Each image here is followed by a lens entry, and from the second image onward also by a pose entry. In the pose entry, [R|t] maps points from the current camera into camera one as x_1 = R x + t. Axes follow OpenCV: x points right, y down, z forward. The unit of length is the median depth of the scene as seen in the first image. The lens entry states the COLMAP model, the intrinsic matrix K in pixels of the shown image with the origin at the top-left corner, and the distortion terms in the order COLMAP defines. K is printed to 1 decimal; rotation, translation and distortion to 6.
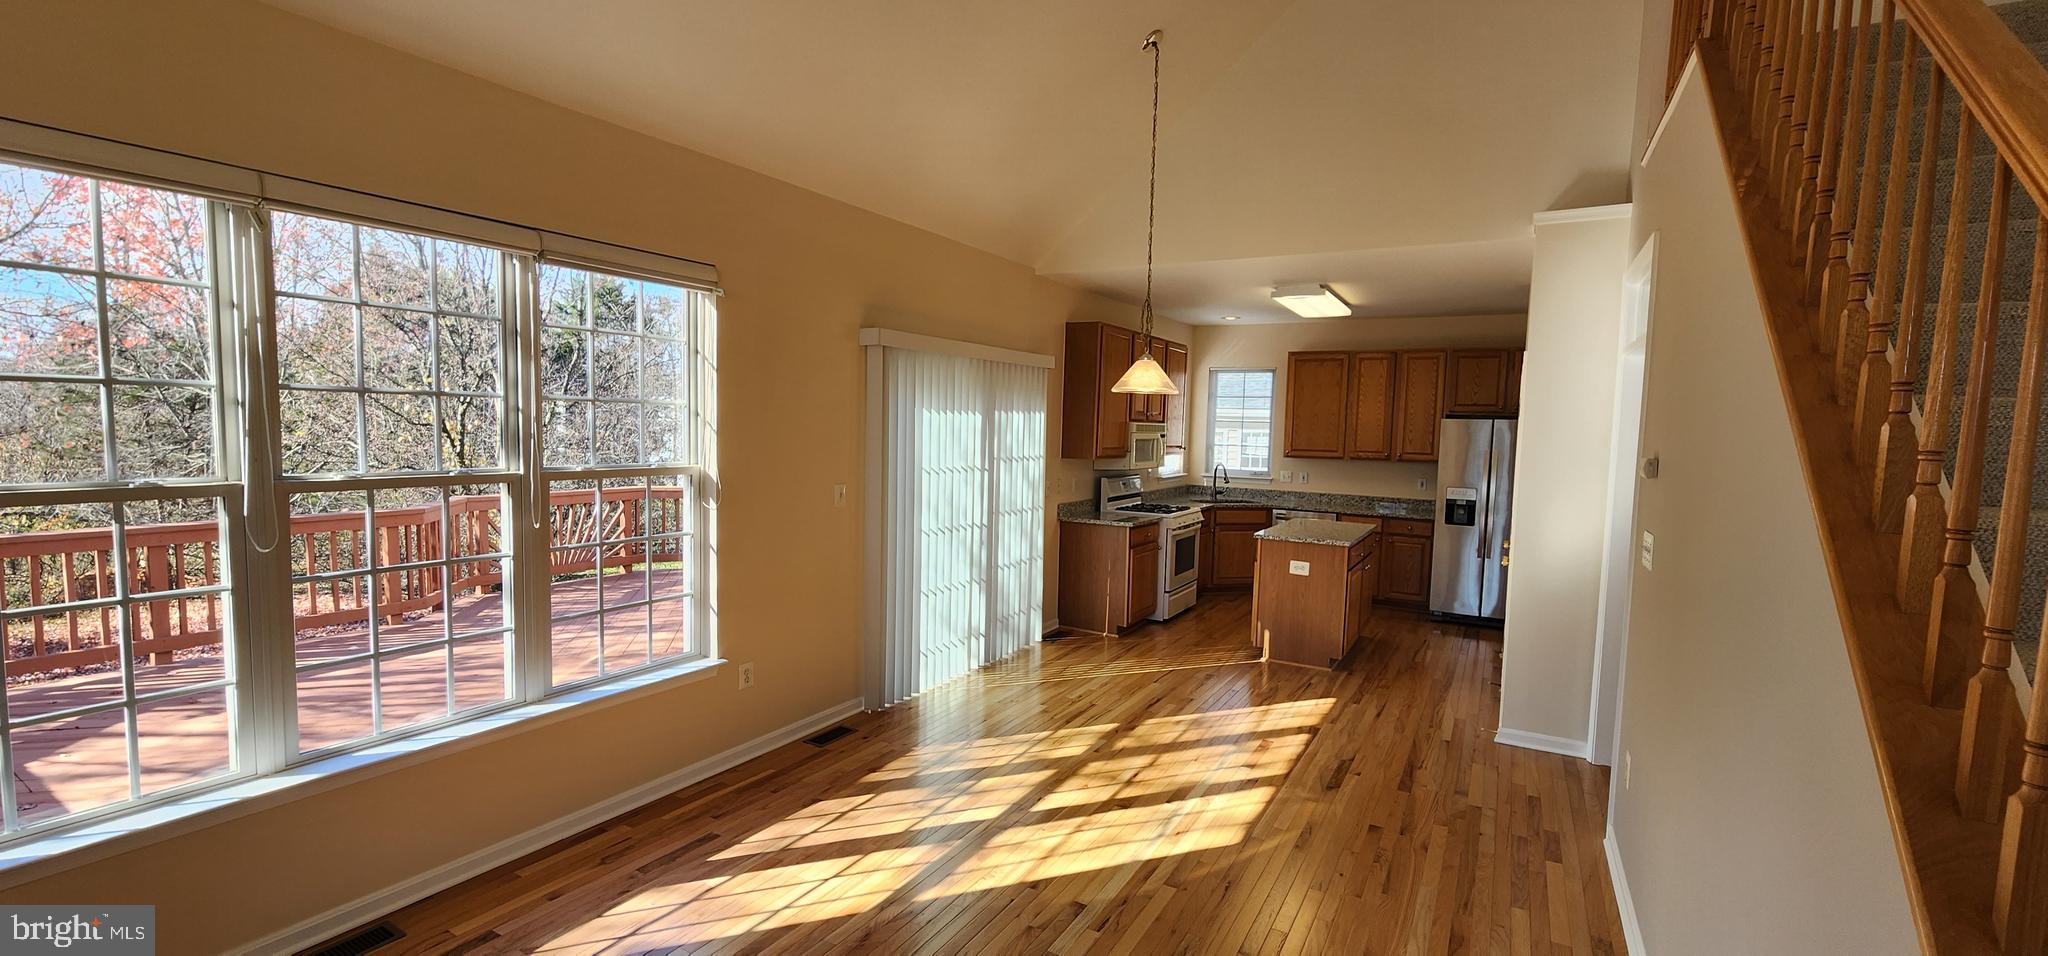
lens RADIAL K [[847.0, 0, 1014.8], [0, 847.0, 486.8], [0, 0, 1]] dist [0.005508, -0.000040]
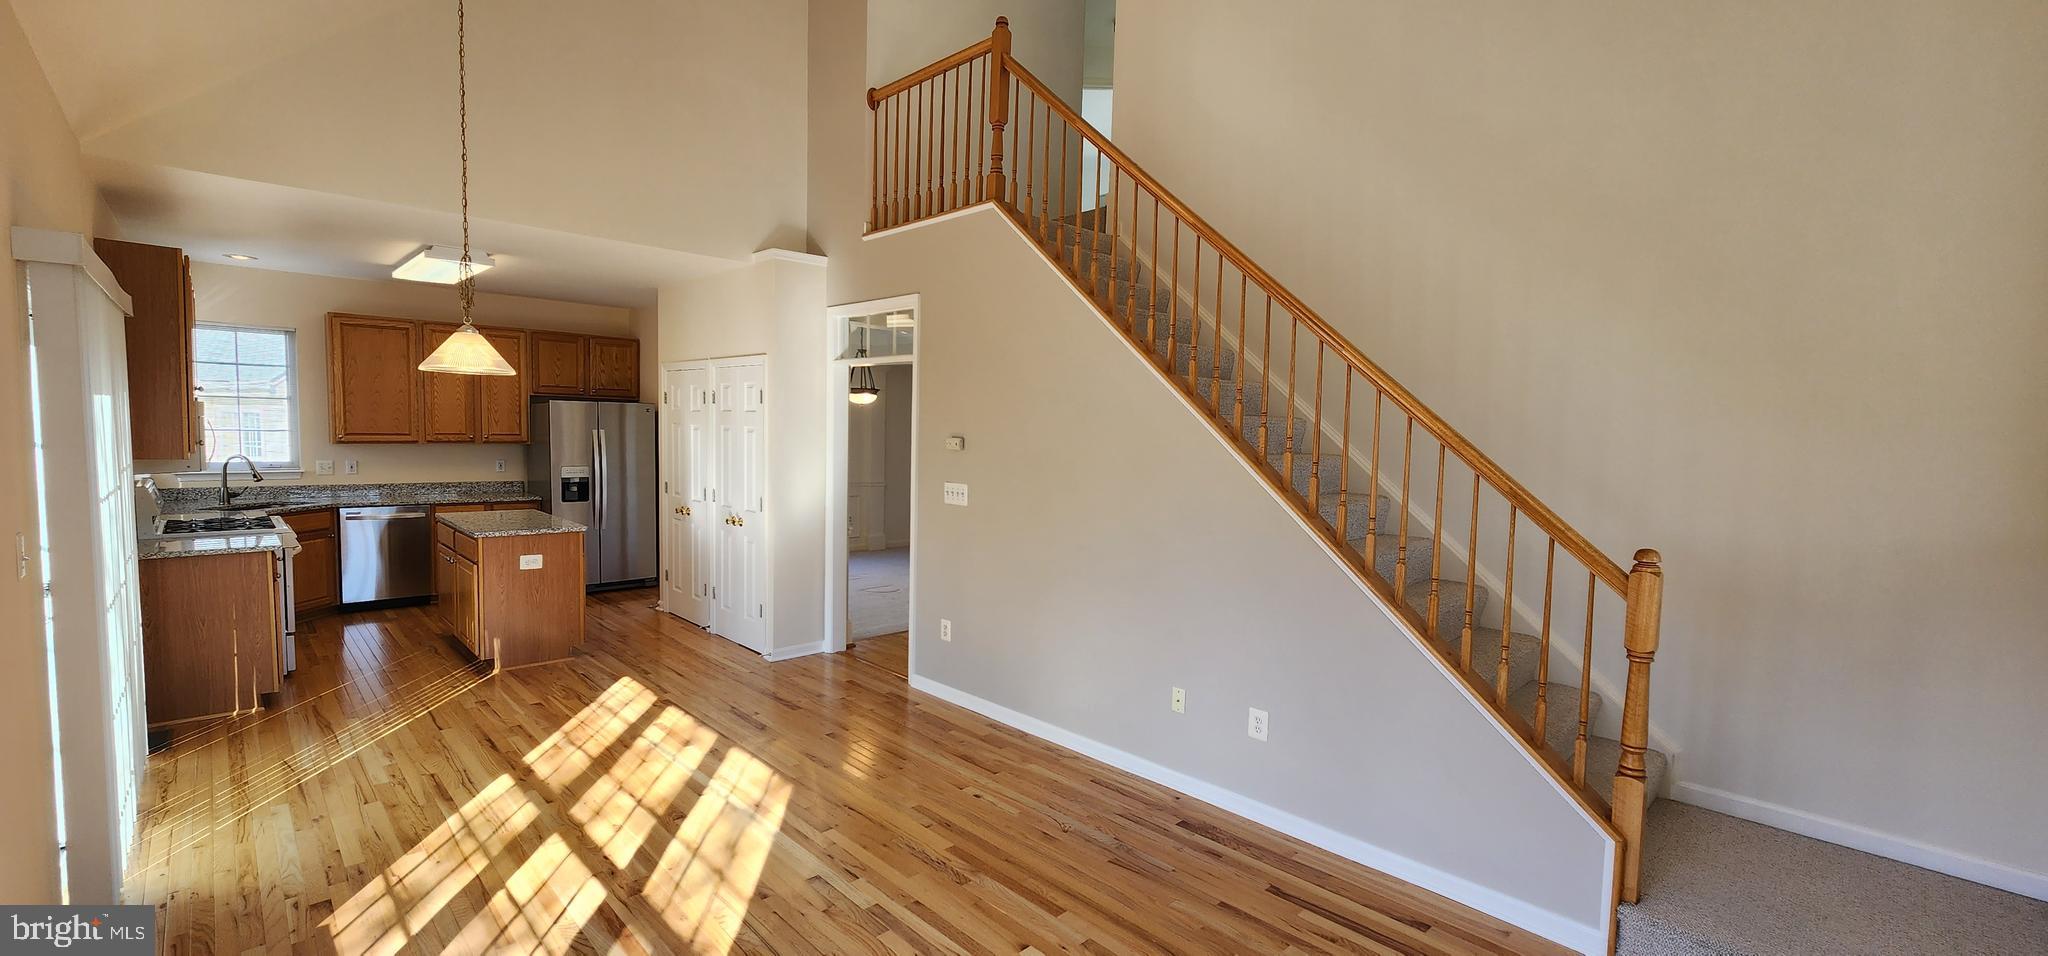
lens RADIAL K [[847.0, 0, 1014.8], [0, 847.0, 486.8], [0, 0, 1]] dist [0.005508, -0.000040]
pose [[0.274525, -0.088639, 0.957486, -0.406632], [0.054728, 0.995569, 0.076473, -0.029385], [-0.960021, 0.031407, 0.278159, 0.222782]]
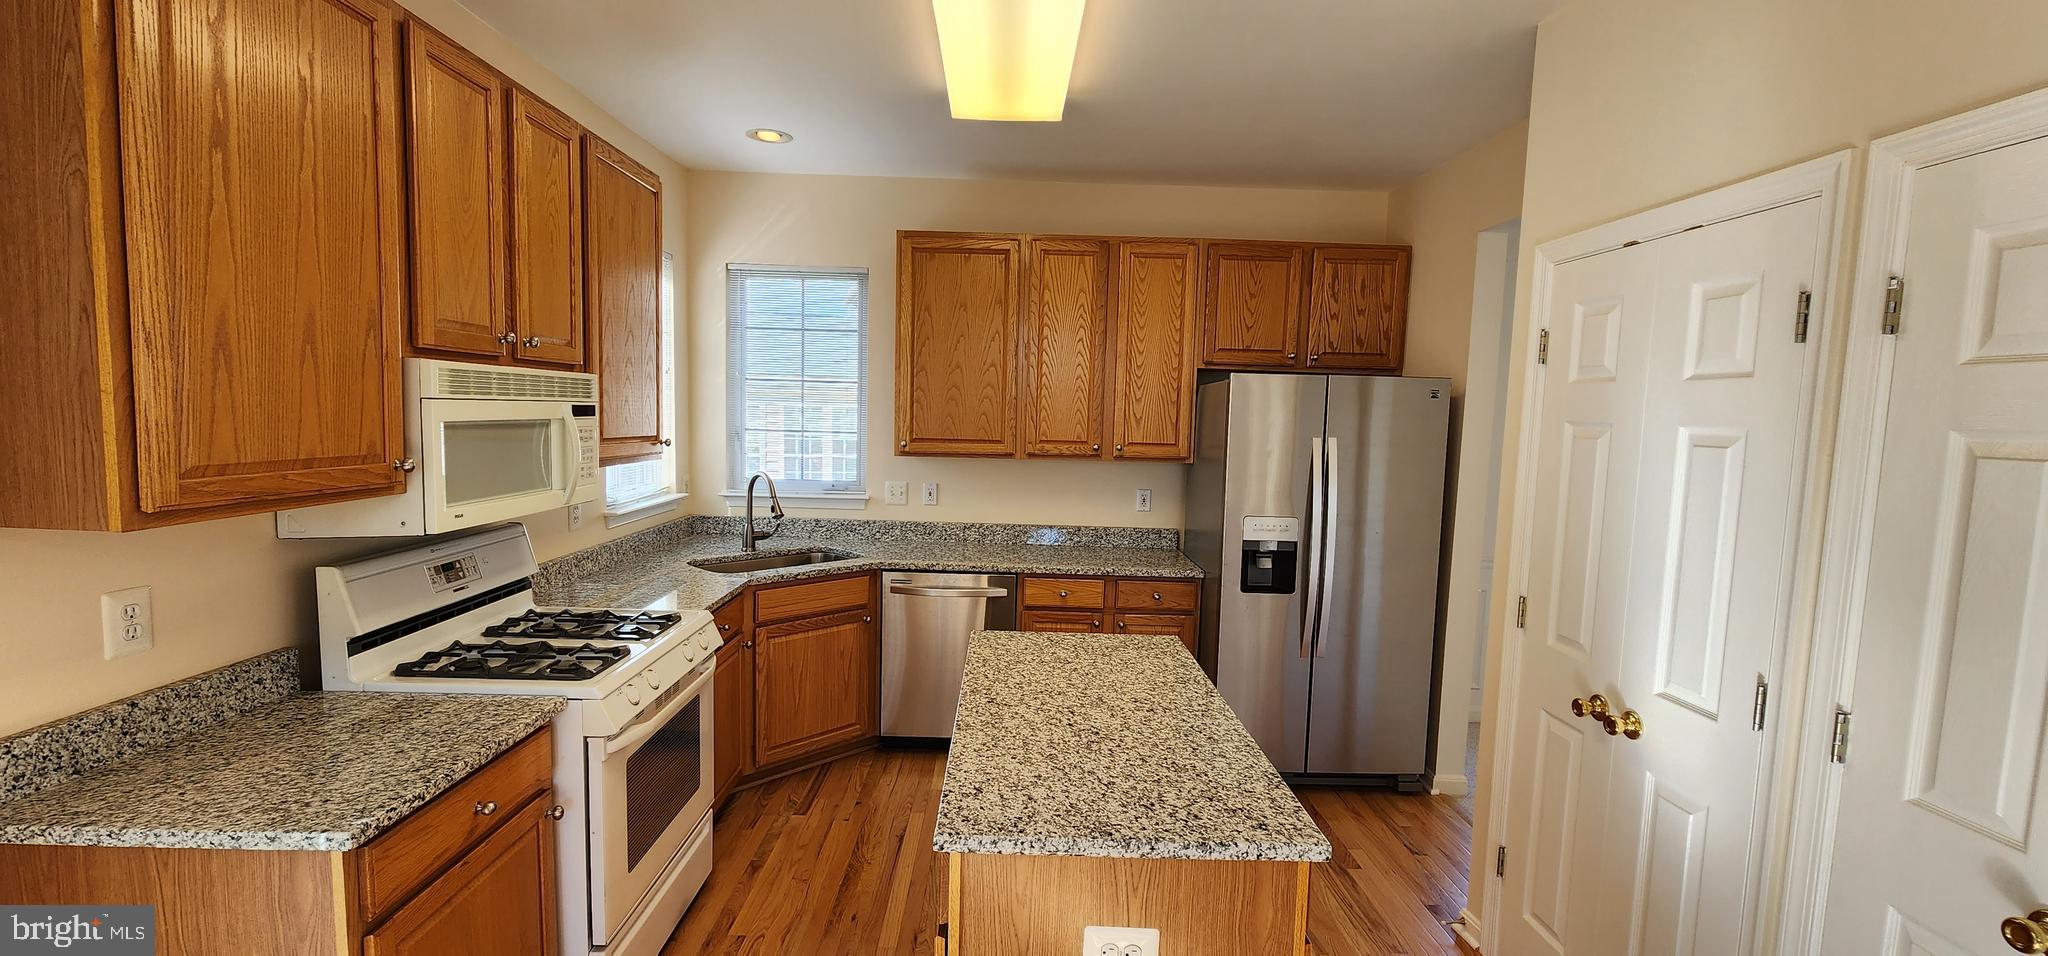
lens RADIAL K [[842.7, 0, 1024.8], [0, 842.7, 485.4], [0, 0, 1]] dist [-0.001044, -0.000357]
pose [[0.853584, -0.048214, 0.518719, 0.192341], [0.034117, 0.998744, 0.036691, -0.047393], [-0.519836, -0.013621, 0.854157, 0.805670]]
